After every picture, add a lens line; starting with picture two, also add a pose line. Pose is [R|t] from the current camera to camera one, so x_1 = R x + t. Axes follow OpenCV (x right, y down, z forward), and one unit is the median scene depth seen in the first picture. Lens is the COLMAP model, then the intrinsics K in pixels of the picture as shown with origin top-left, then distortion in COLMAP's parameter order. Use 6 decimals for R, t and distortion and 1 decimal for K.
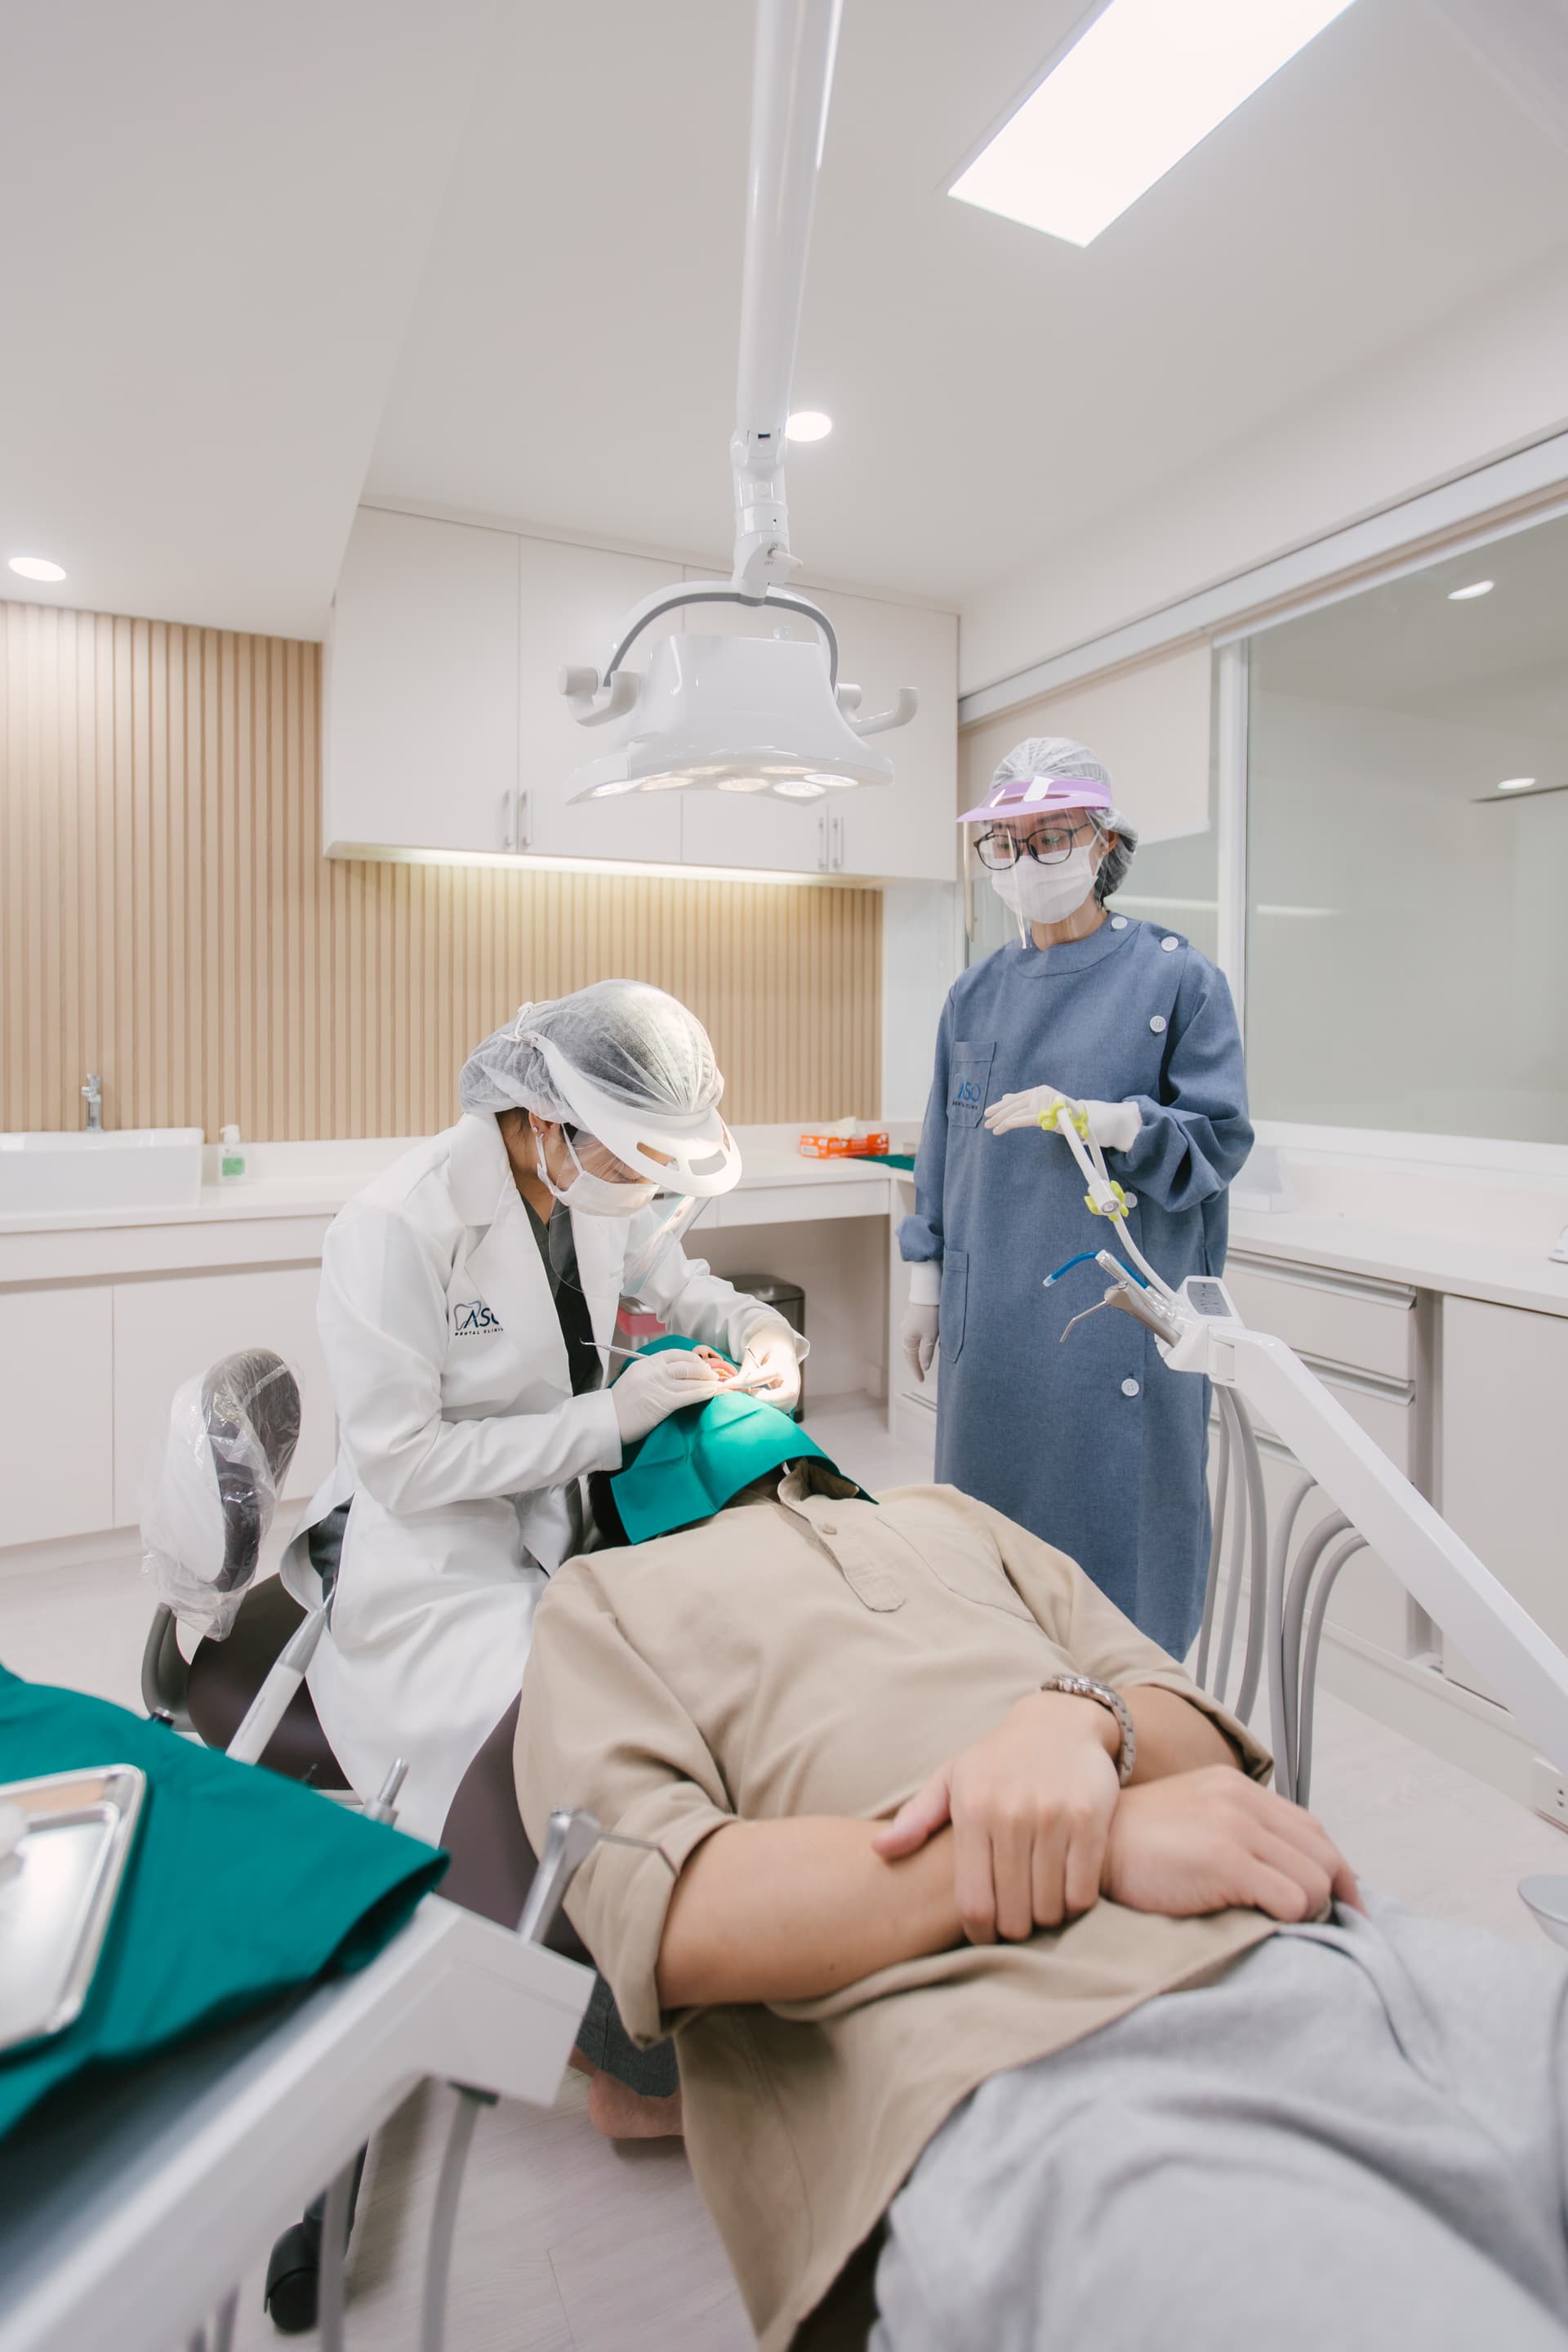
lens RADIAL K [[1117.6, 0, 716.2], [0, 1117.6, 1049.8], [0, 0, 1]] dist [0.005792, 0.003805]
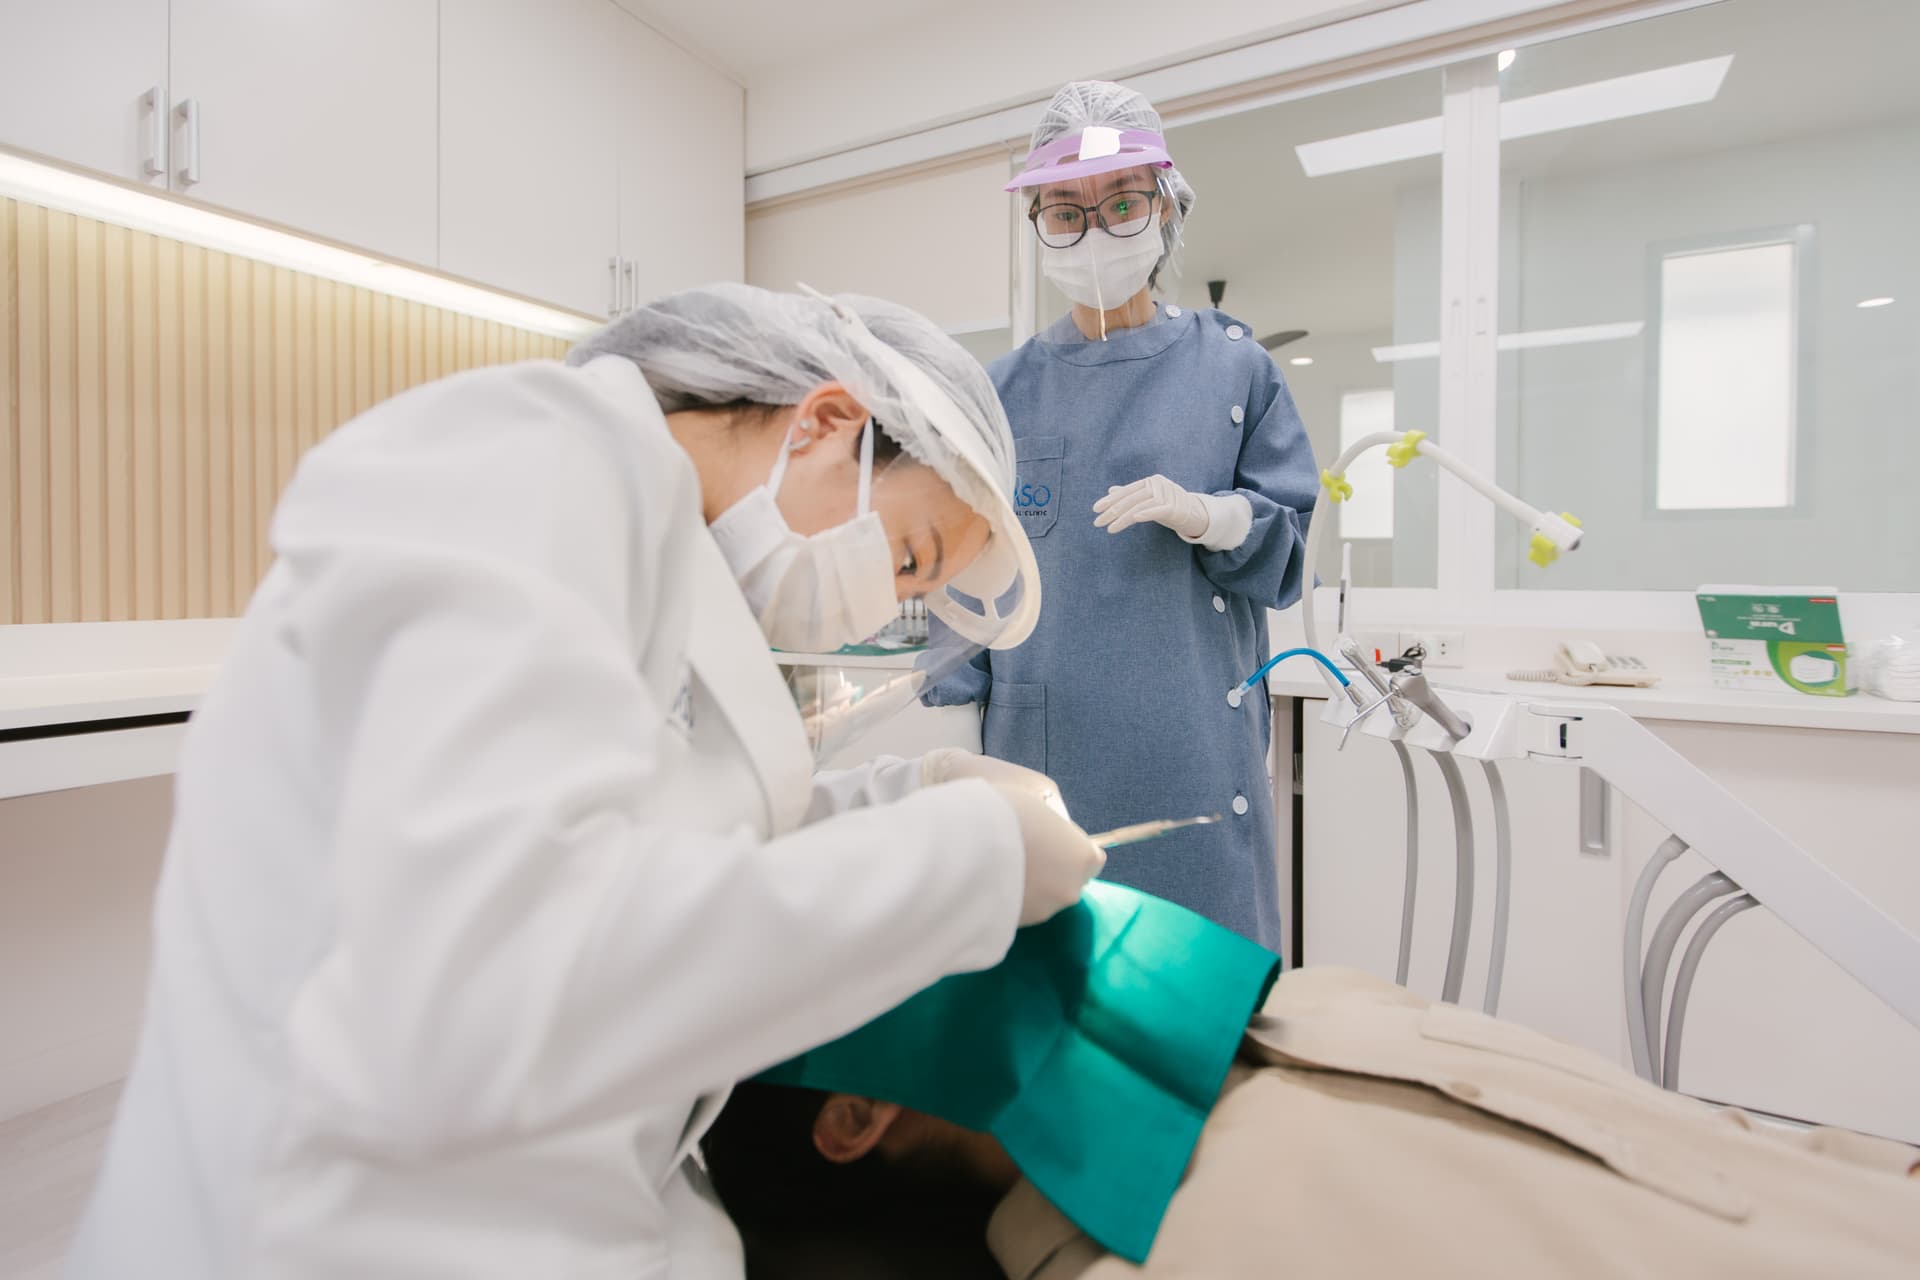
lens RADIAL K [[923.4, 0, 1009.5], [0, 923.4, 582.8], [0, 0, 1]] dist [-0.001191, 0.001548]
pose [[0.791326, -0.005880, 0.611367, -0.140732], [0.010841, 0.999931, -0.004416, 0.073721], [-0.611299, 0.010122, 0.791335, 0.313699]]
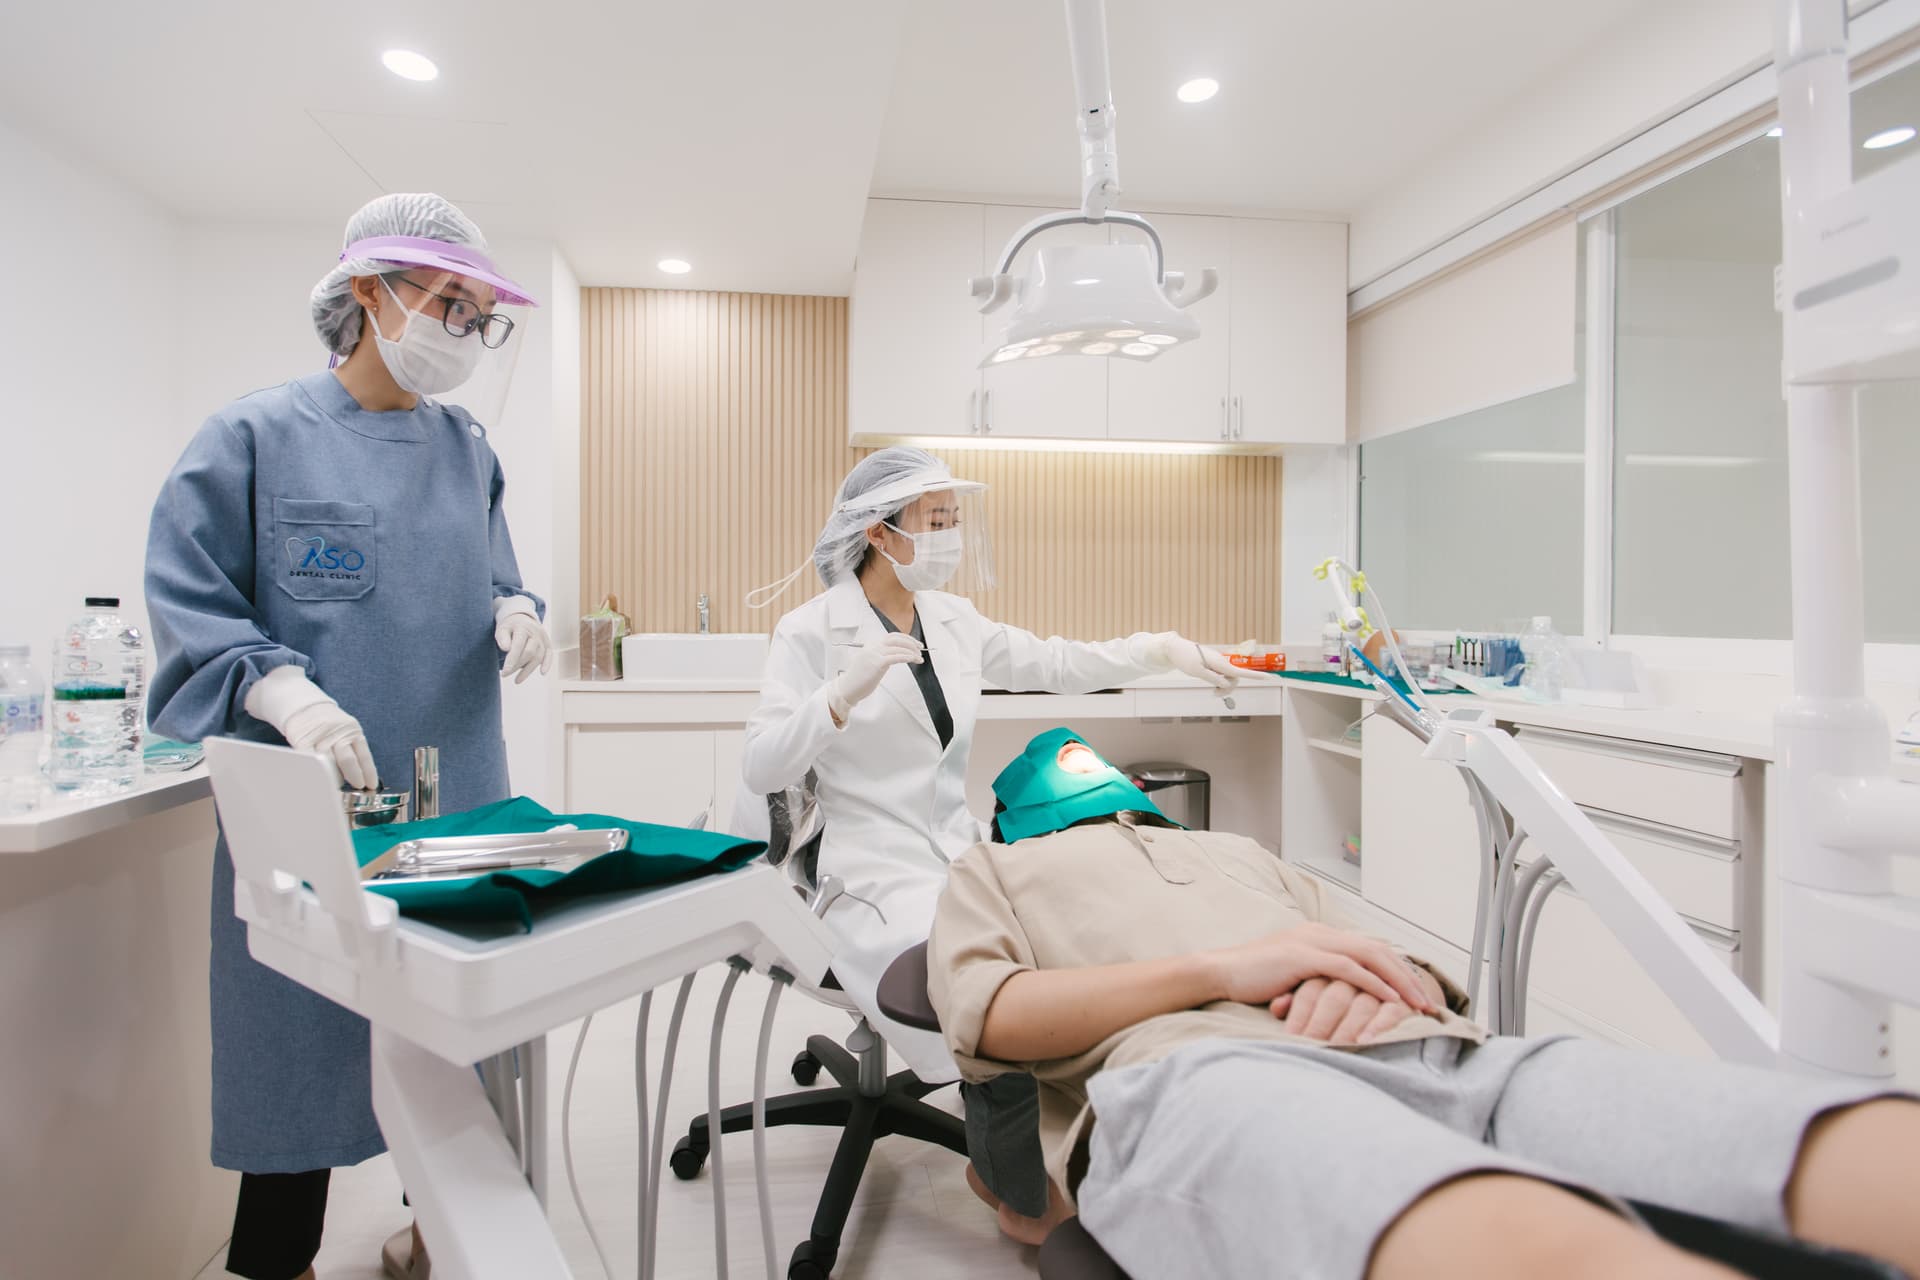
lens RADIAL K [[912.3, 0, 905.2], [0, 912.3, 614.9], [0, 0, 1]] dist [0.005792, 0.003805]
pose [[0.957307, 0.002520, -0.289063, 0.065376], [-0.005347, 0.999945, -0.008989, 0.063353], [0.289024, 0.010151, 0.957268, -0.109995]]
